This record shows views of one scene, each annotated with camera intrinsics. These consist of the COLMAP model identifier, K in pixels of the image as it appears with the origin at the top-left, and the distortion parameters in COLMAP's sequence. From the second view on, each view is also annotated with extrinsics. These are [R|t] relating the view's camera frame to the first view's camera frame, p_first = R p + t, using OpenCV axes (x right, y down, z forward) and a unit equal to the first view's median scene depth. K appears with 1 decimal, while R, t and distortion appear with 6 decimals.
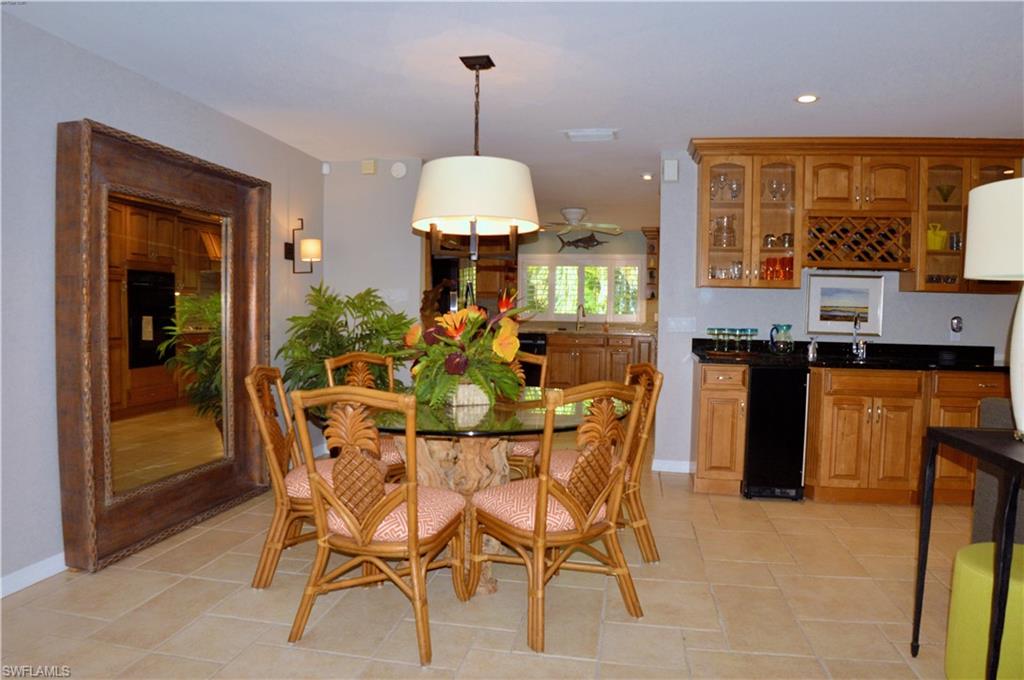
lens RADIAL K [[662.7, 0, 516.1], [0, 662.7, 335.3], [0, 0, 1]] dist [-0.093303, 0.011456]
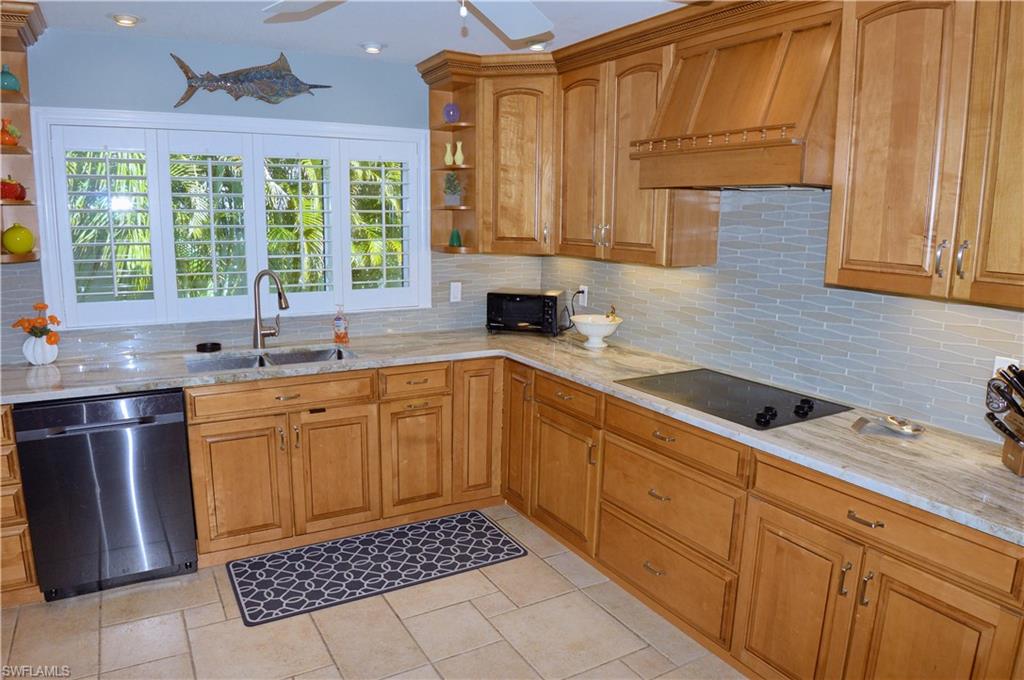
lens RADIAL K [[662.7, 0, 506.7], [0, 662.7, 339.8], [0, 0, 1]] dist [-0.093303, 0.011456]
pose [[0.760088, -0.121409, 0.638378, -0.053949], [0.022865, 0.986780, 0.160445, -0.134436], [-0.649418, -0.107356, 0.752816, 1.435509]]
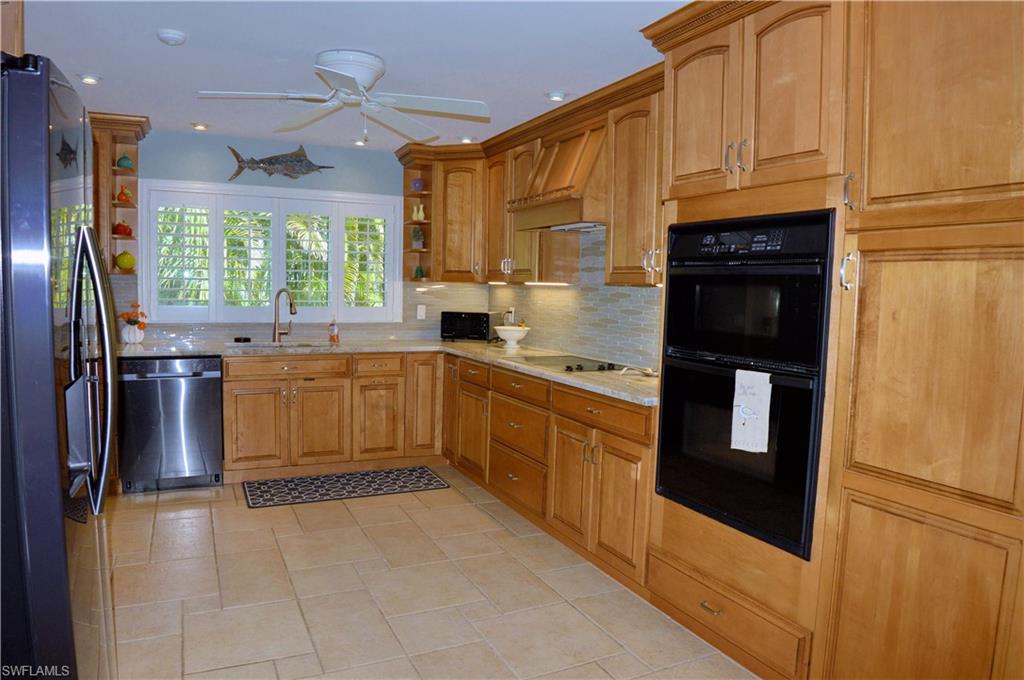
lens RADIAL K [[662.7, 0, 506.8], [0, 662.7, 343.2], [0, 0, 1]] dist [-0.093303, 0.011456]
pose [[0.809401, -0.042895, 0.585687, -0.119649], [0.012011, 0.998329, 0.056517, -0.068410], [-0.587133, -0.038710, 0.808564, 1.082140]]
